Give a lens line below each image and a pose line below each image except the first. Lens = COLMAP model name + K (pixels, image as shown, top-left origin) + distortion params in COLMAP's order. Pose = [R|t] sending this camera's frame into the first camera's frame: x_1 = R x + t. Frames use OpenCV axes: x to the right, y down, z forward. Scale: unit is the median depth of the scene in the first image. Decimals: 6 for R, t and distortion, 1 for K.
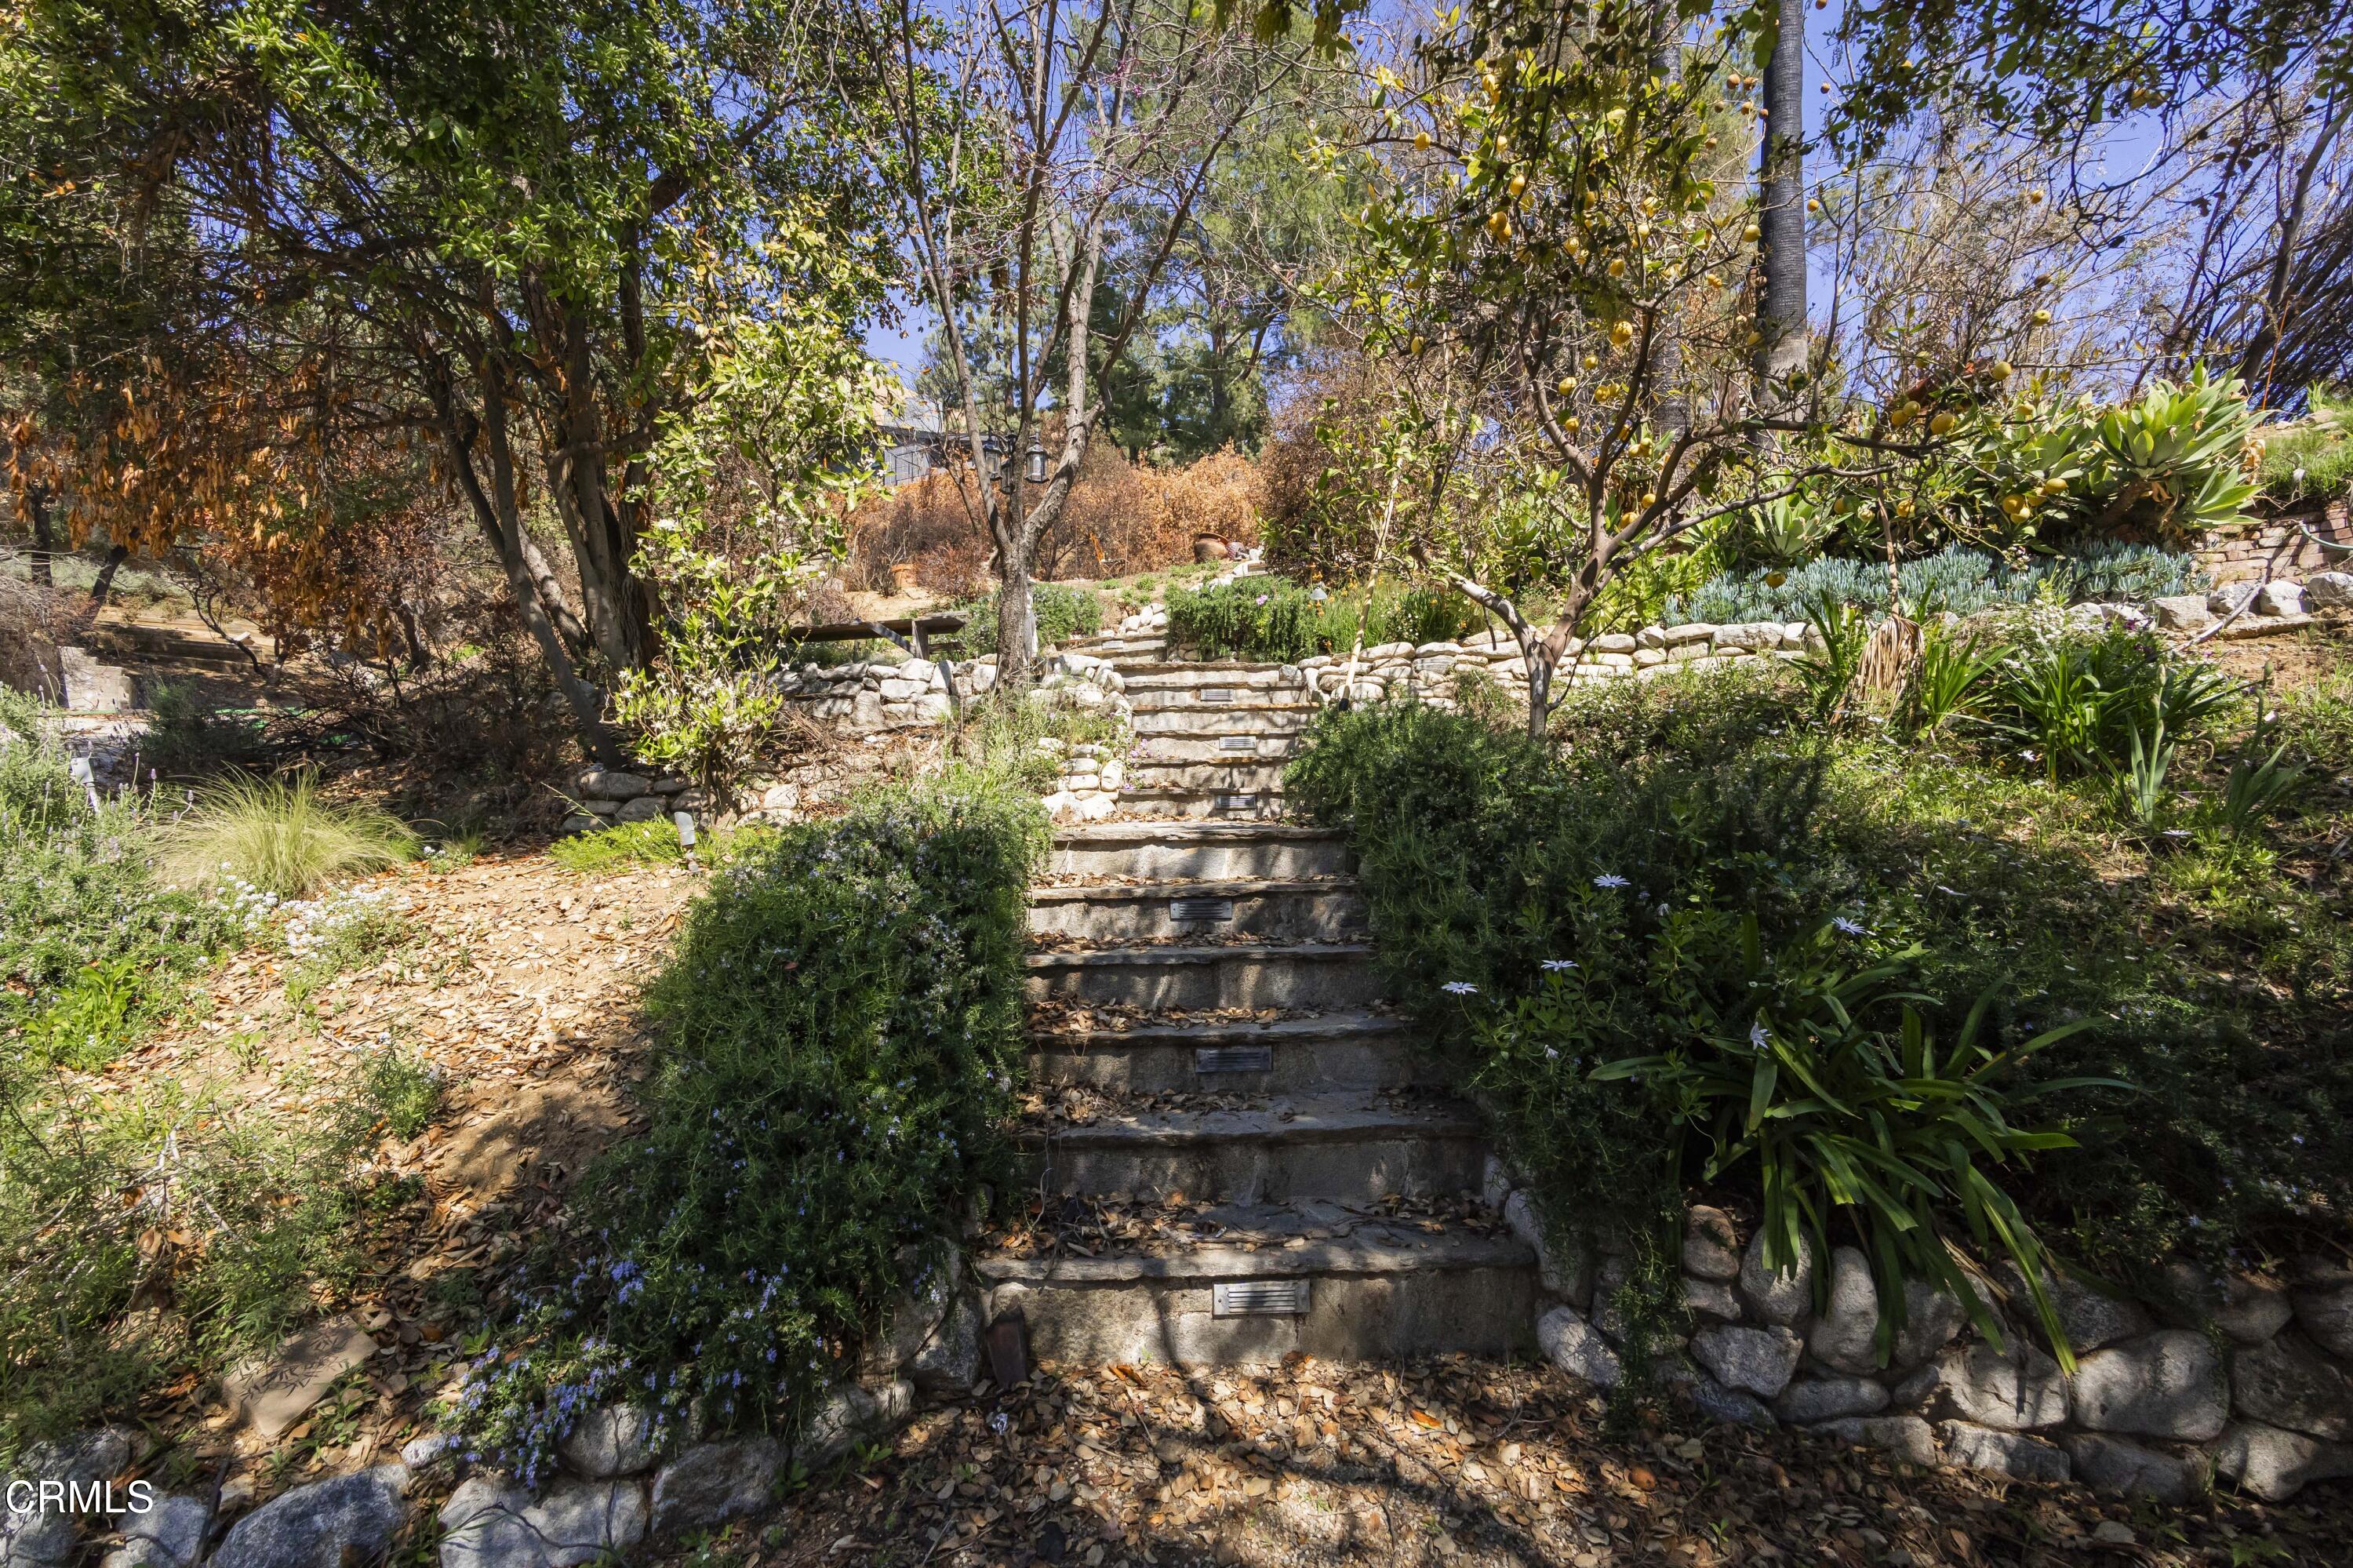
lens RADIAL K [[1019.6, 0, 1175.8], [0, 1019.6, 784.8], [0, 0, 1]] dist [0.001884, 0.000370]
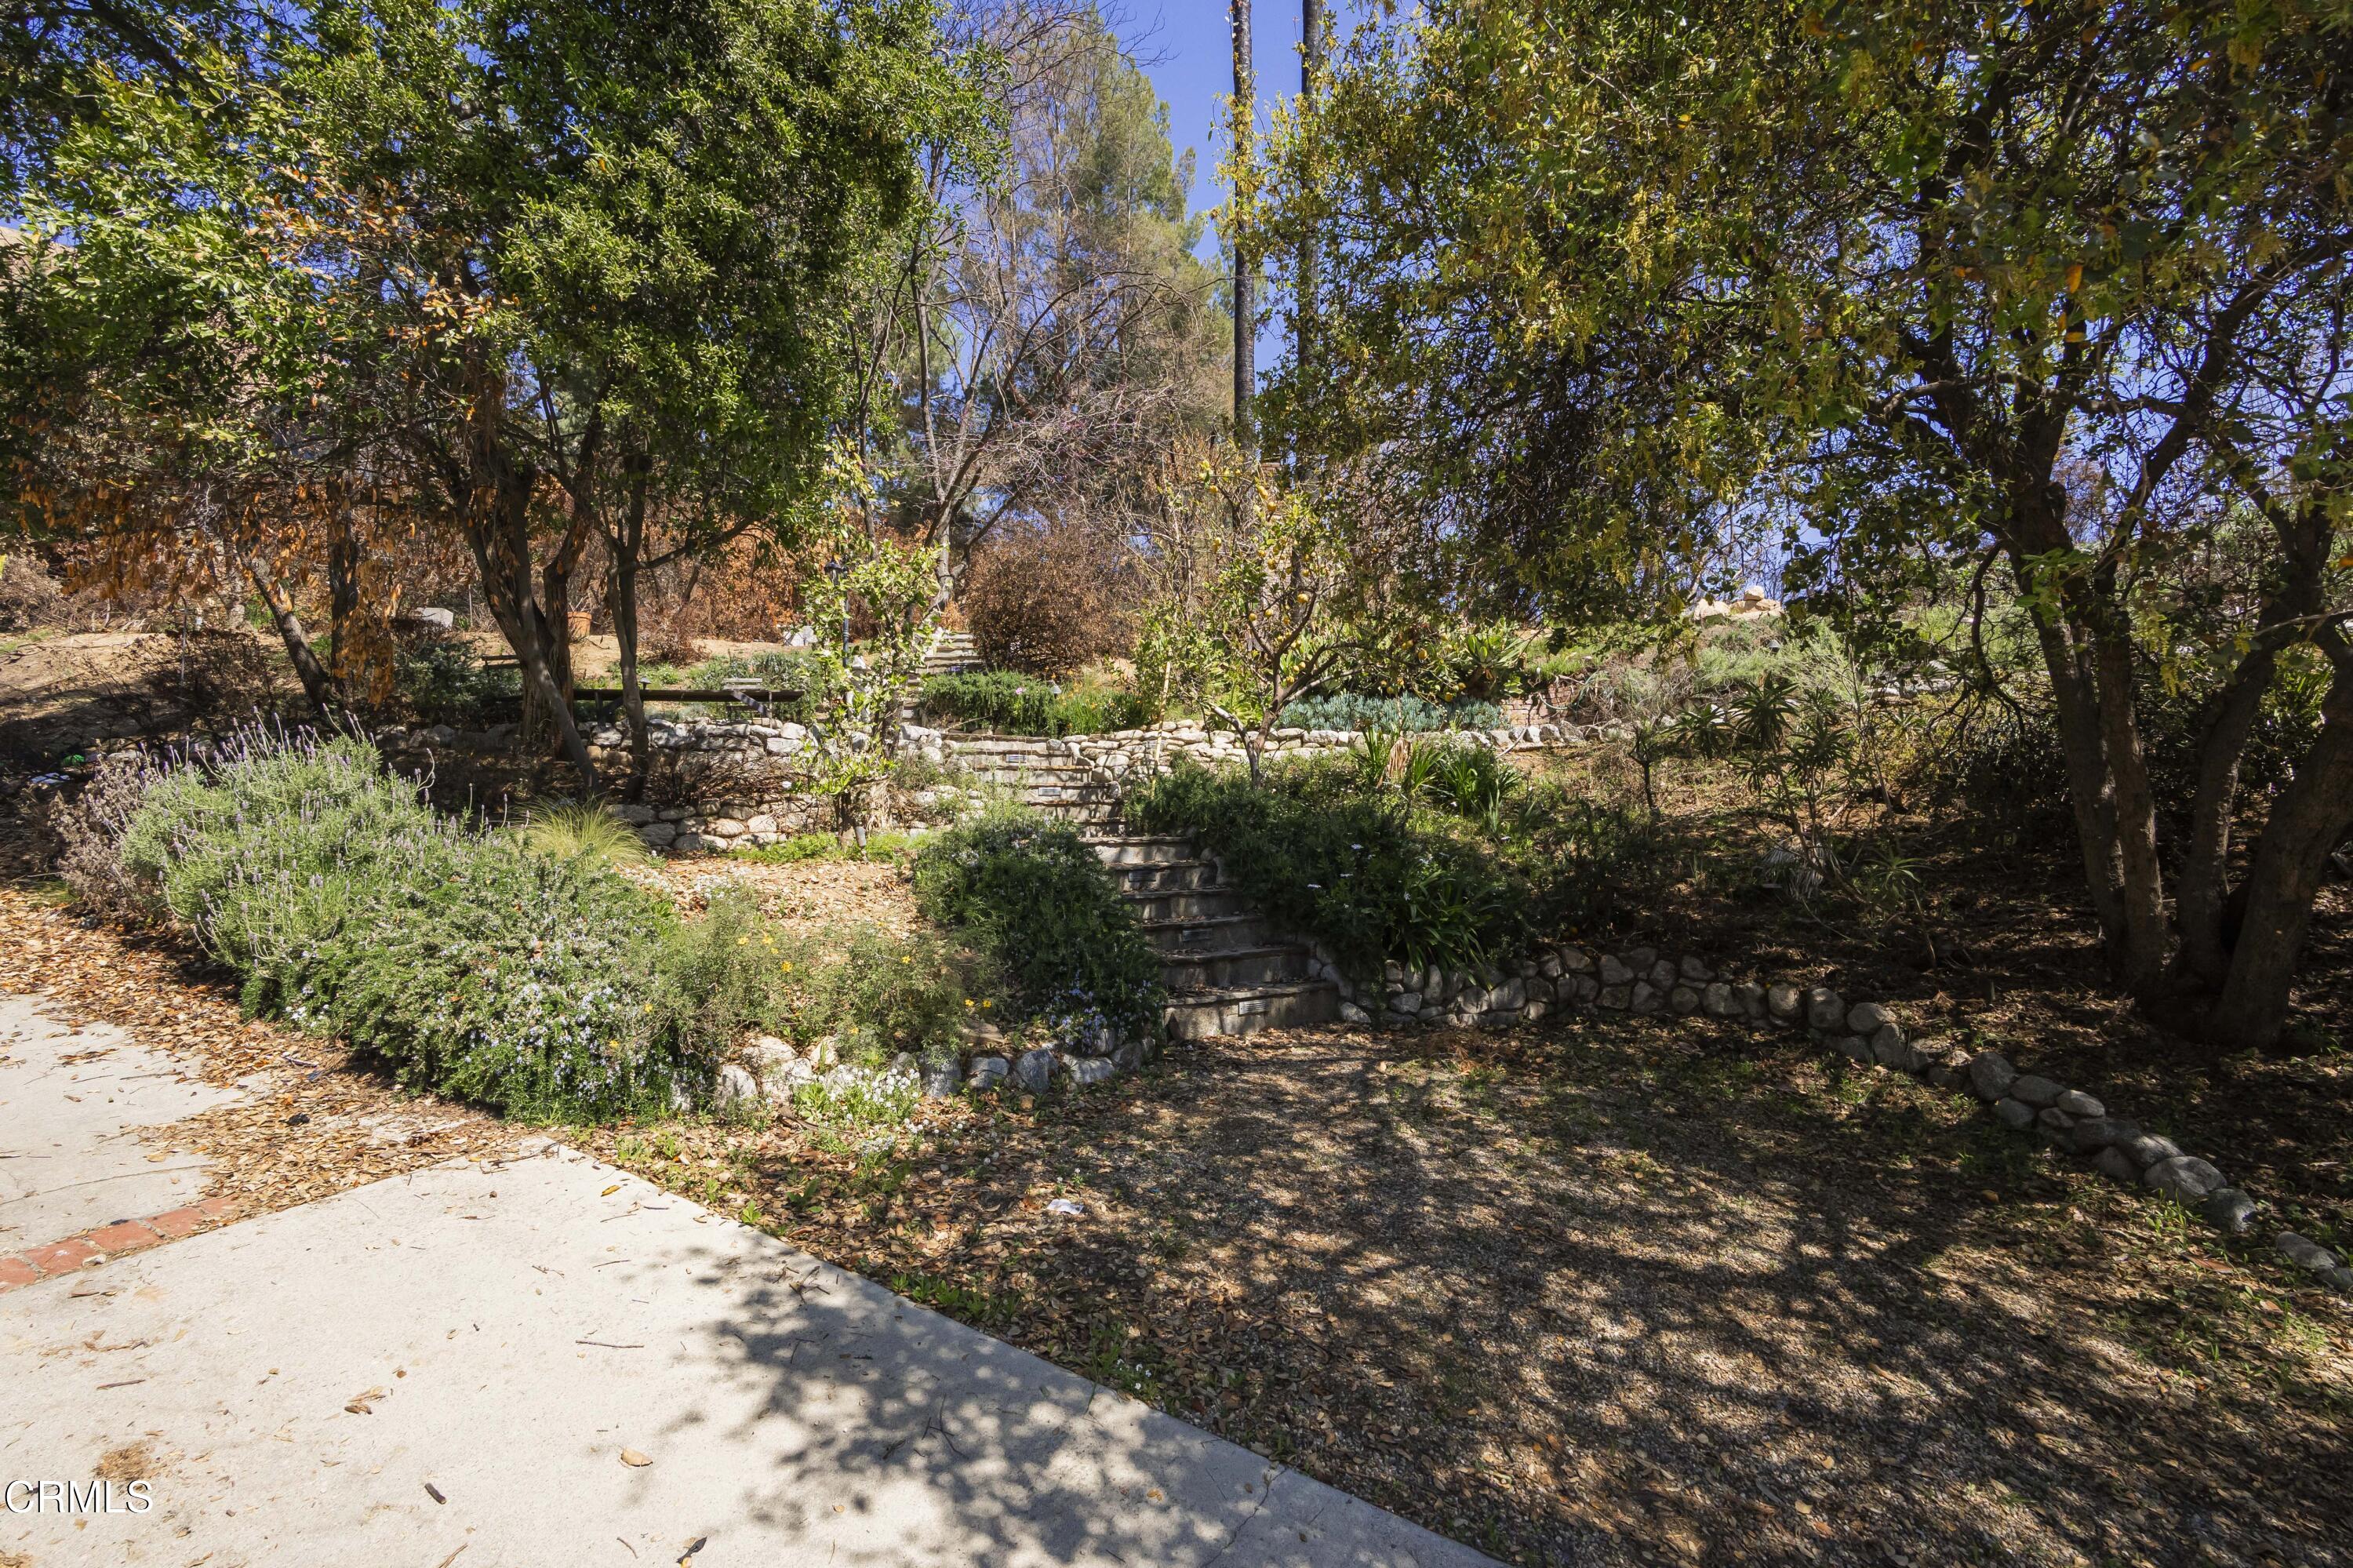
lens RADIAL K [[1019.6, 0, 1176.9], [0, 1019.6, 786.8], [0, 0, 1]] dist [0.001884, 0.000370]
pose [[0.884774, 0.020543, 0.465567, -0.595339], [0.001081, 0.998935, -0.046133, 0.028978], [-0.466019, 0.041320, 0.883809, -0.557078]]
